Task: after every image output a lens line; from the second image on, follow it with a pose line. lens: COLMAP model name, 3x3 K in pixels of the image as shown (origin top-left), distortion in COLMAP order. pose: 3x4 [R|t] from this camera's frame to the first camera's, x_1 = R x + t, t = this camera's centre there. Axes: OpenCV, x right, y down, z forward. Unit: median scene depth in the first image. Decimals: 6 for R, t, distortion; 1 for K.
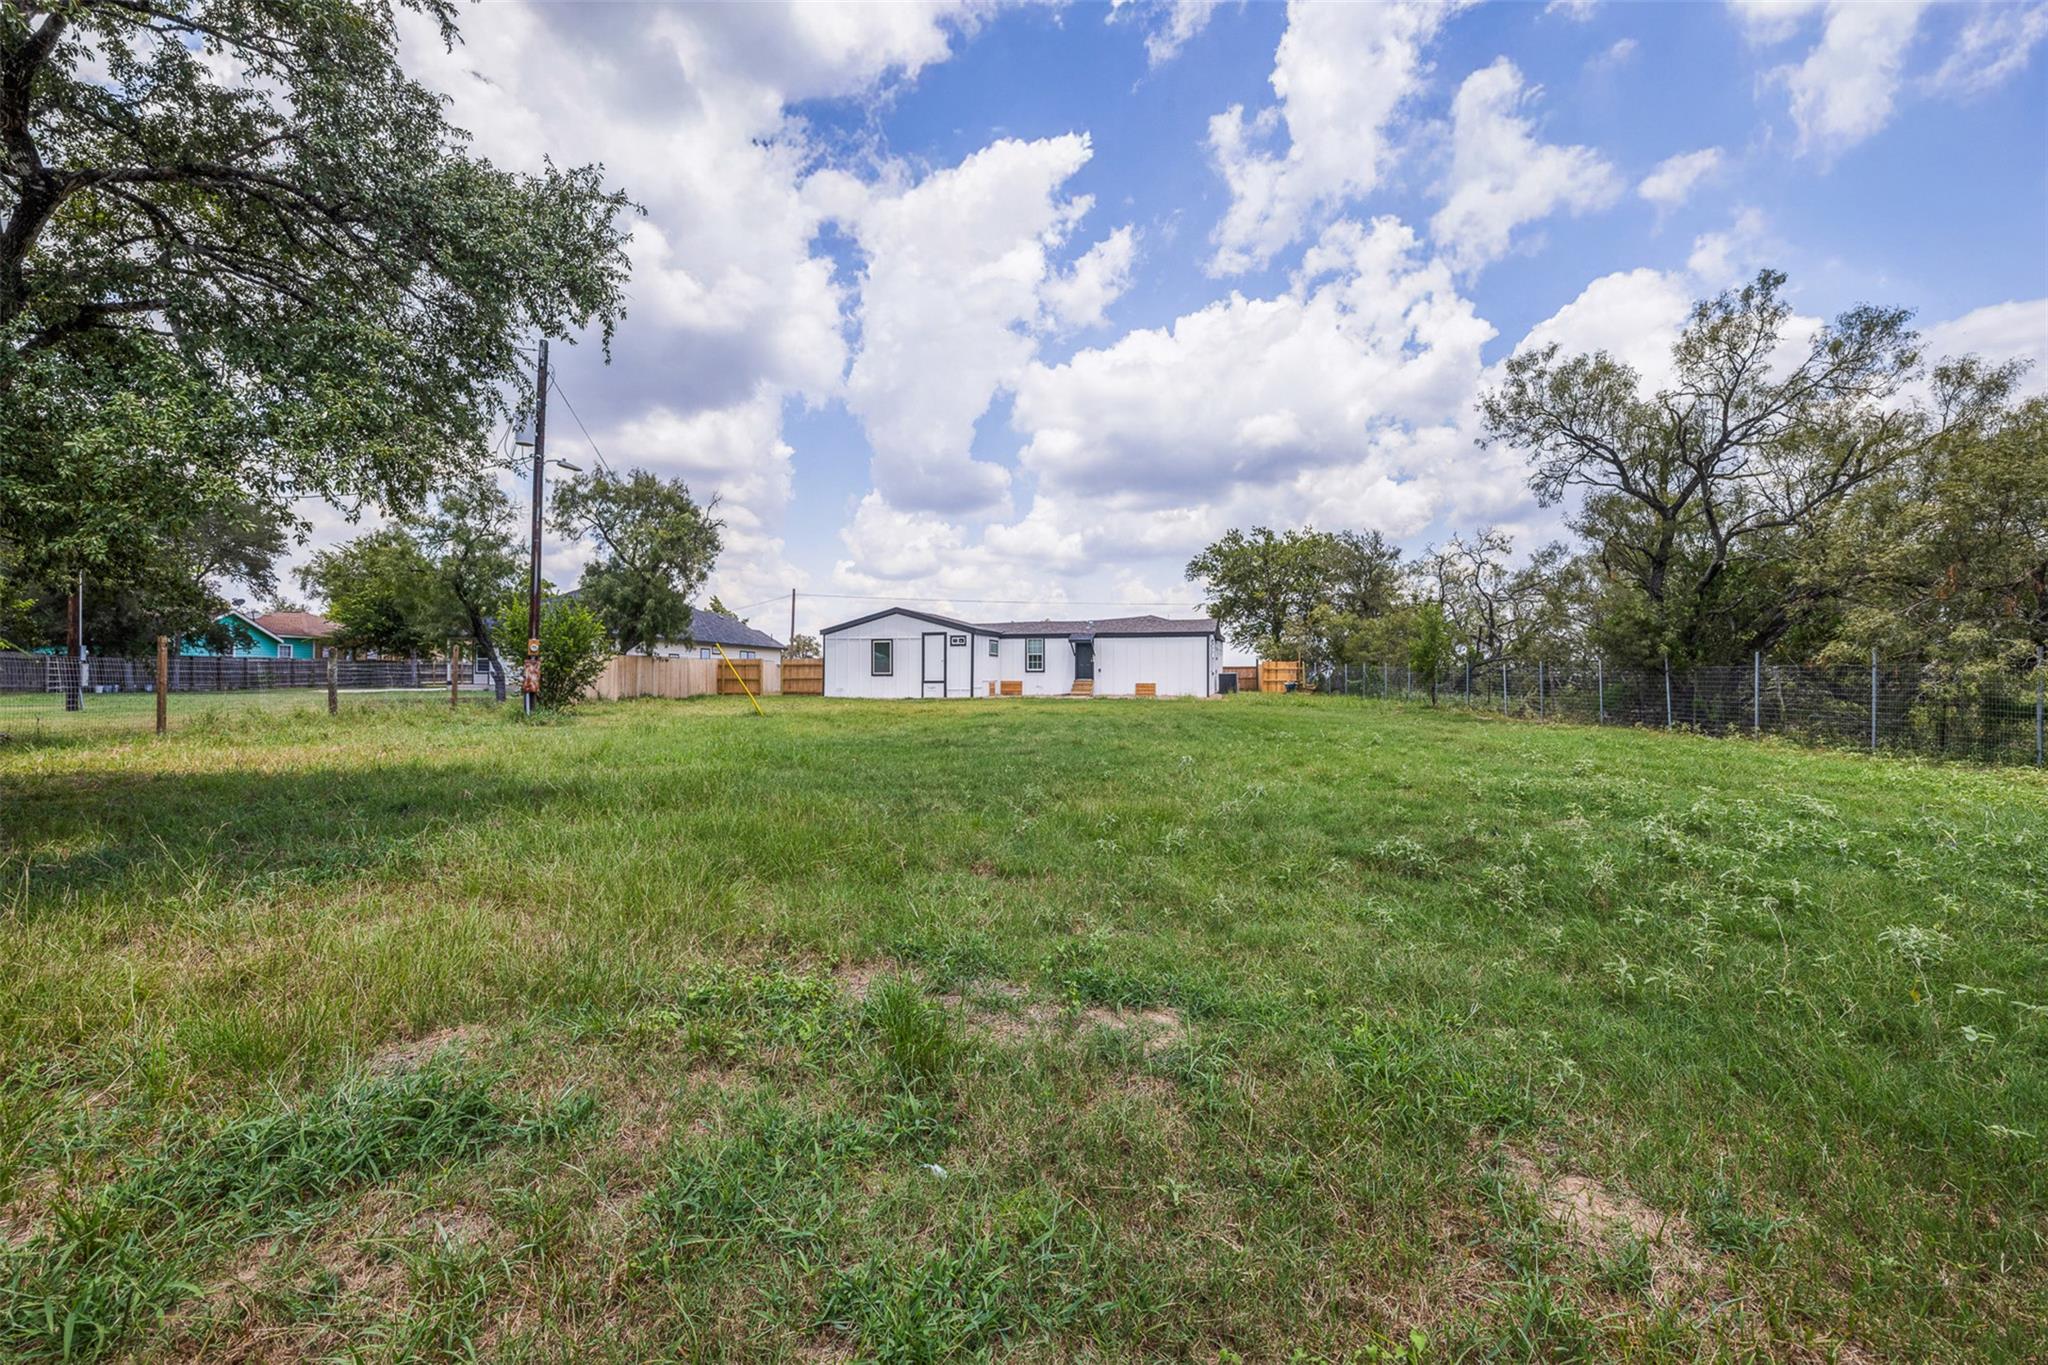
lens RADIAL K [[879.6, 0, 1027.6], [0, 879.6, 678.2], [0, 0, 1]] dist [0.000156, 0.000000]
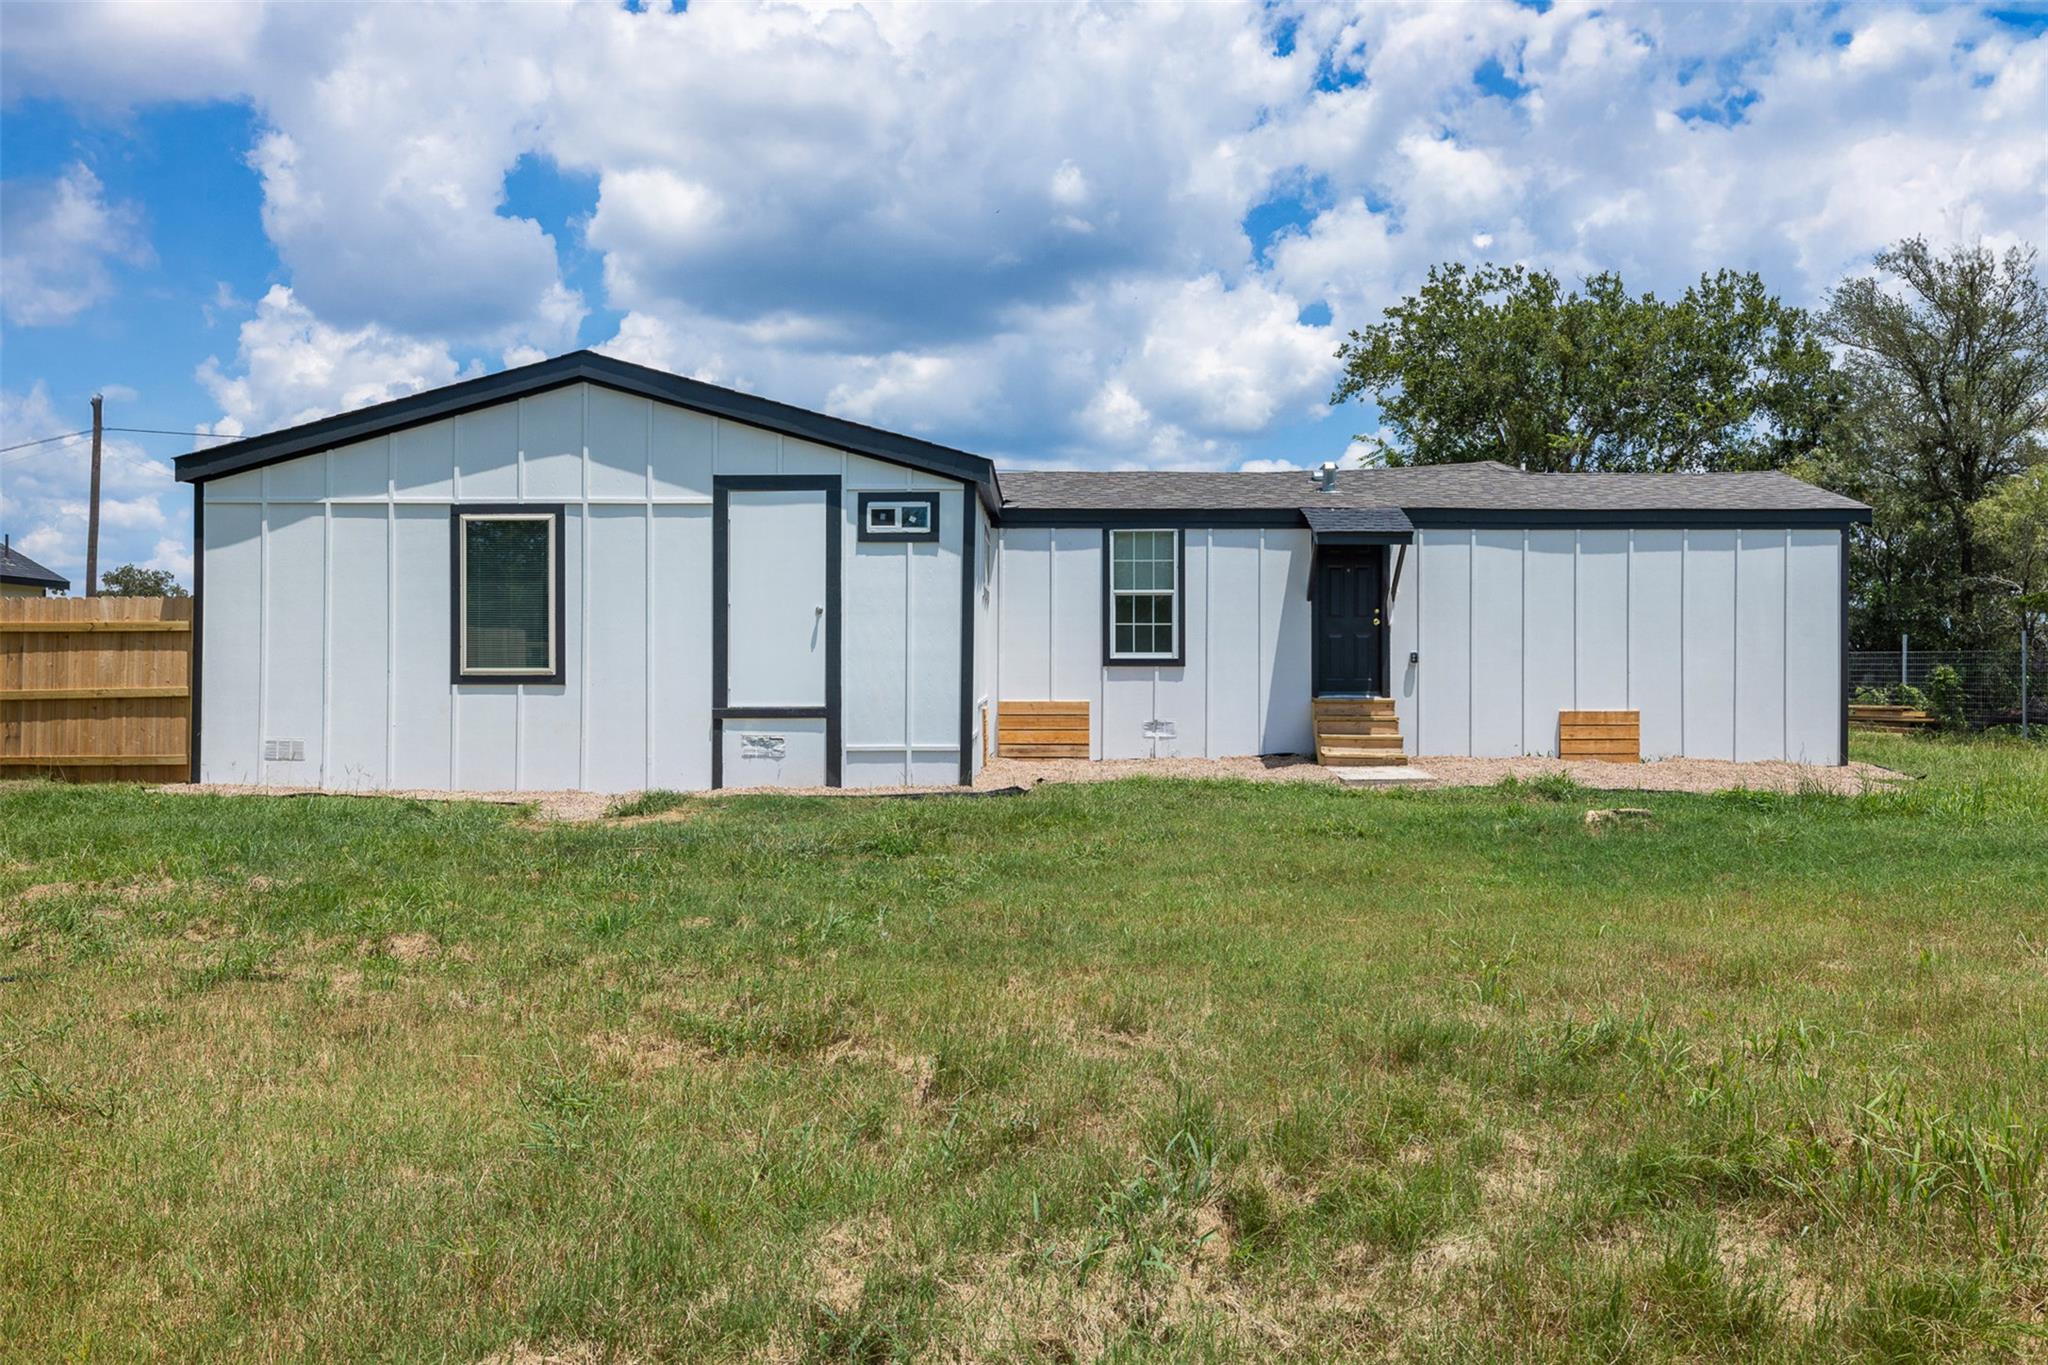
lens RADIAL K [[1656.8, 0, 1021.5], [0, 1656.8, 682.3], [0, 0, 1]] dist [-0.068517, -0.002241]
pose [[0.965033, 0.000488, 0.262129, -0.149042], [-0.000583, 1.000000, 0.000286, -0.003611], [-0.262129, -0.000429, 0.965033, 0.597851]]
